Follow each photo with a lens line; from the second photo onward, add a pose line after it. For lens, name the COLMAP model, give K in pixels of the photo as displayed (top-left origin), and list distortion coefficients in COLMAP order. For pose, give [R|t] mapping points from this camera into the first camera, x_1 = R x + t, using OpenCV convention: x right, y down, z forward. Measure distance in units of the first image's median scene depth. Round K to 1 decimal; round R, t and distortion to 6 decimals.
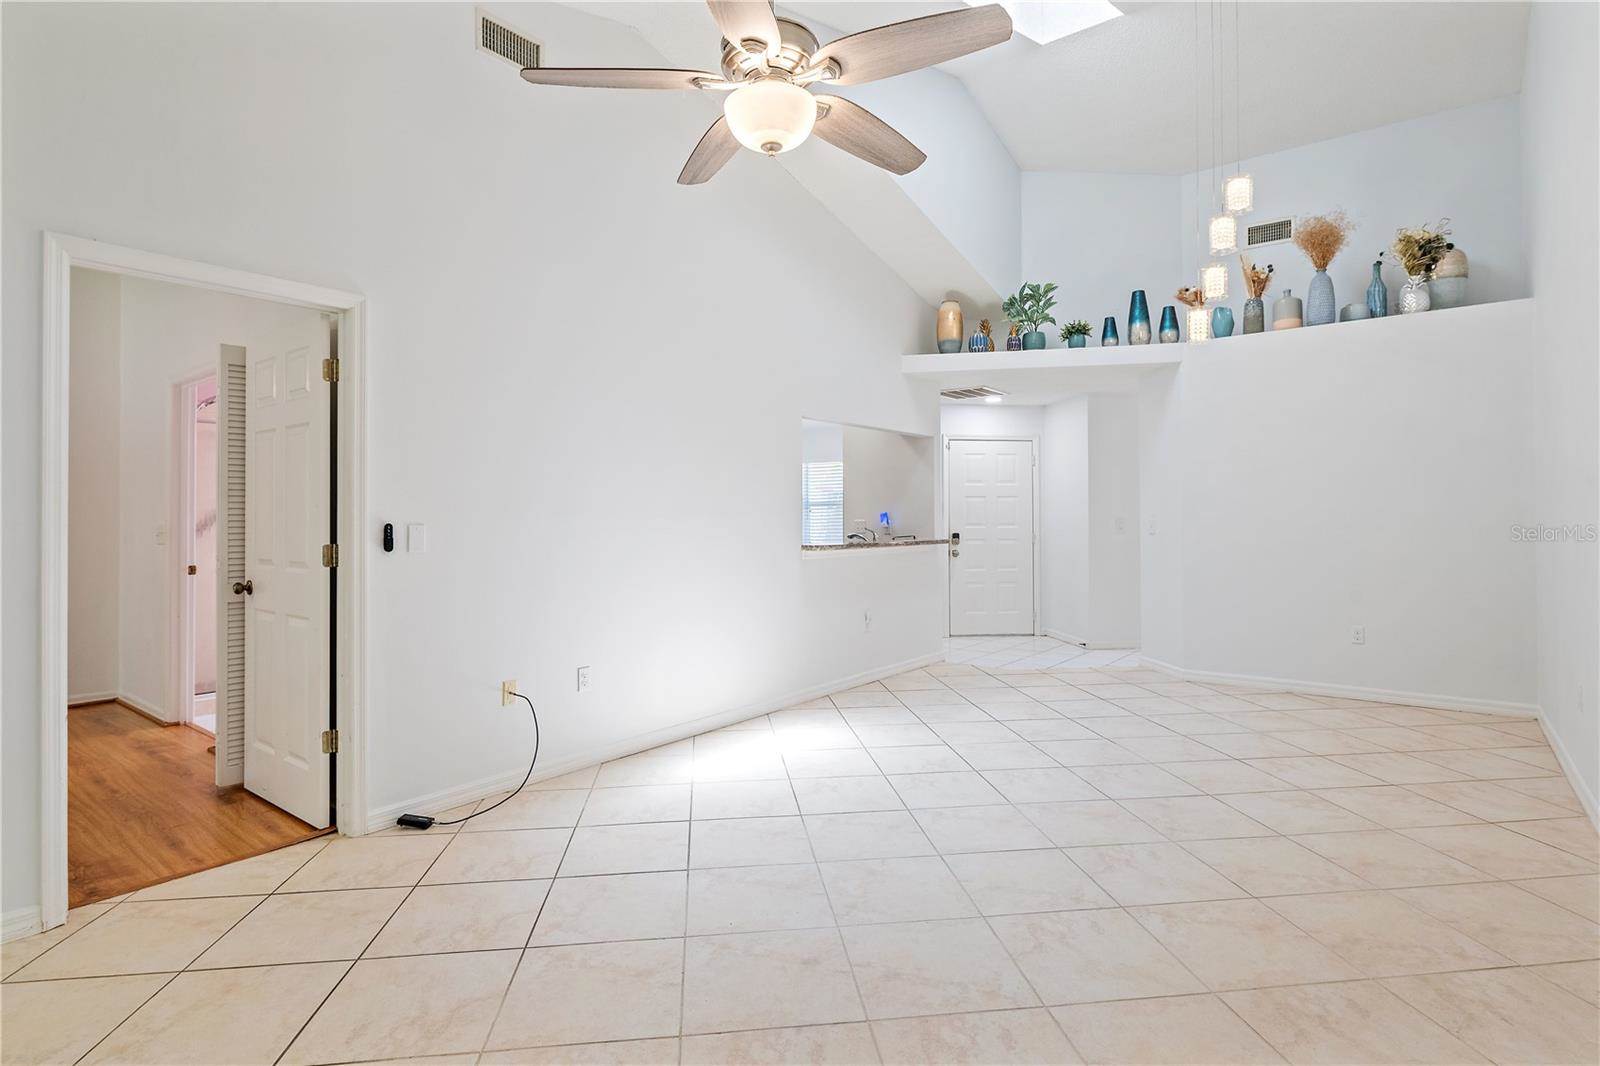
lens RADIAL K [[788.2, 0, 799.9], [0, 788.2, 523.6], [0, 0, 1]] dist [-0.001048, -0.000447]
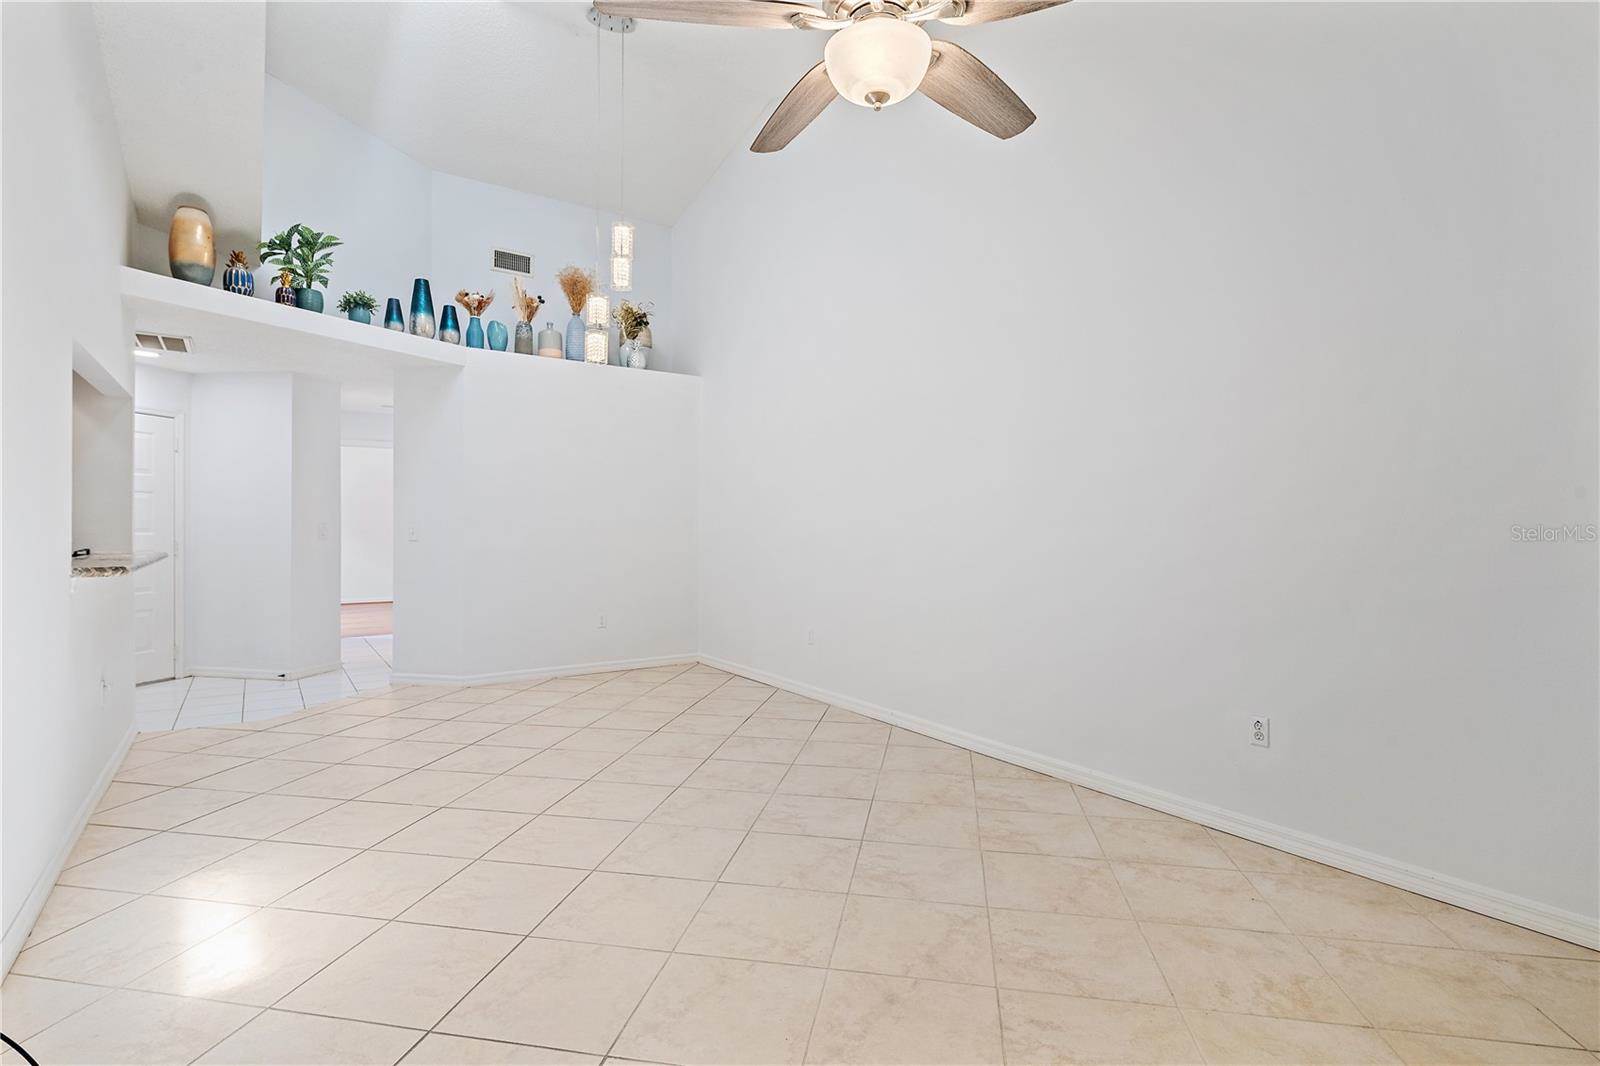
lens RADIAL K [[788.2, 0, 799.9], [0, 788.2, 523.6], [0, 0, 1]] dist [-0.001048, -0.000447]
pose [[0.303356, 0.009527, 0.952830, -0.322716], [-0.001751, 0.999954, -0.009440, 0.001976], [-0.952876, 0.001195, 0.303358, 0.291504]]
